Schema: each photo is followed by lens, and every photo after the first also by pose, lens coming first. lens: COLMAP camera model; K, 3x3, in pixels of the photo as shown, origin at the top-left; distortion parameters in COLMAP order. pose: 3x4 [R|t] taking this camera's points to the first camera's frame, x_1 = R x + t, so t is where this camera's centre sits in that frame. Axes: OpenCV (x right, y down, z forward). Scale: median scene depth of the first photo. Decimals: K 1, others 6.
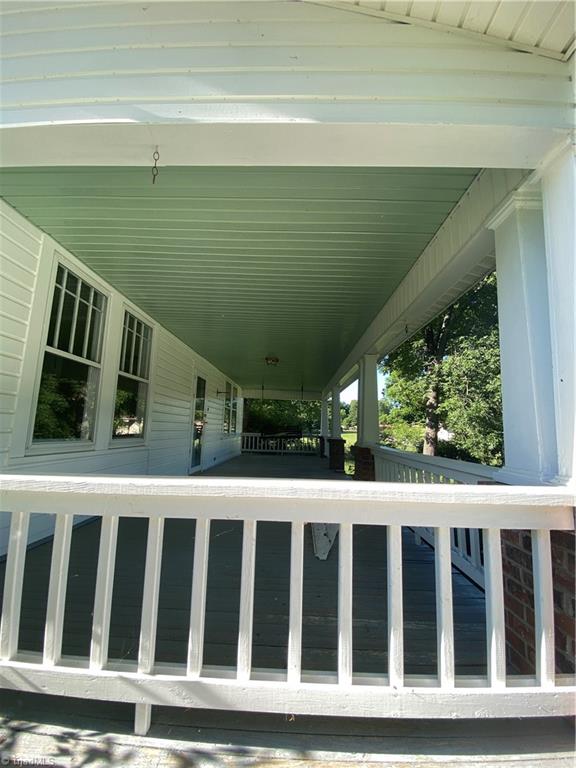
lens RADIAL K [[308.8, 0, 287.2], [0, 308.8, 380.3], [0, 0, 1]] dist [0.009941, -0.015555]
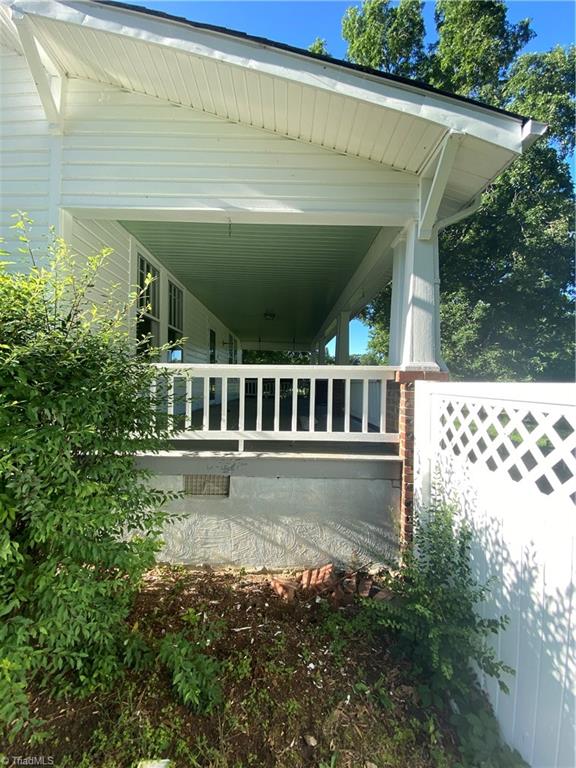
lens RADIAL K [[308.8, 0, 288.5], [0, 308.8, 387.0], [0, 0, 1]] dist [0.009941, -0.015555]
pose [[0.999330, -0.013107, 0.034177, -0.075787], [0.007238, 0.986012, 0.166518, 0.047076], [-0.035881, -0.166159, 0.985446, -1.062136]]
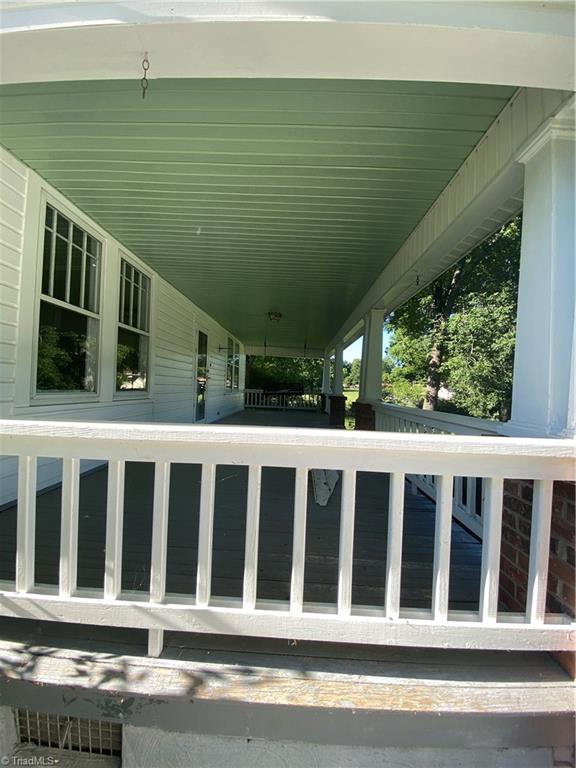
lens RADIAL K [[308.8, 0, 286.8], [0, 308.8, 379.9], [0, 0, 1]] dist [0.009941, -0.015555]
pose [[0.999901, 0.012348, -0.006816, -0.008083], [-0.011319, 0.990839, 0.134575, 0.023040], [0.008415, -0.134484, 0.990880, 0.025981]]
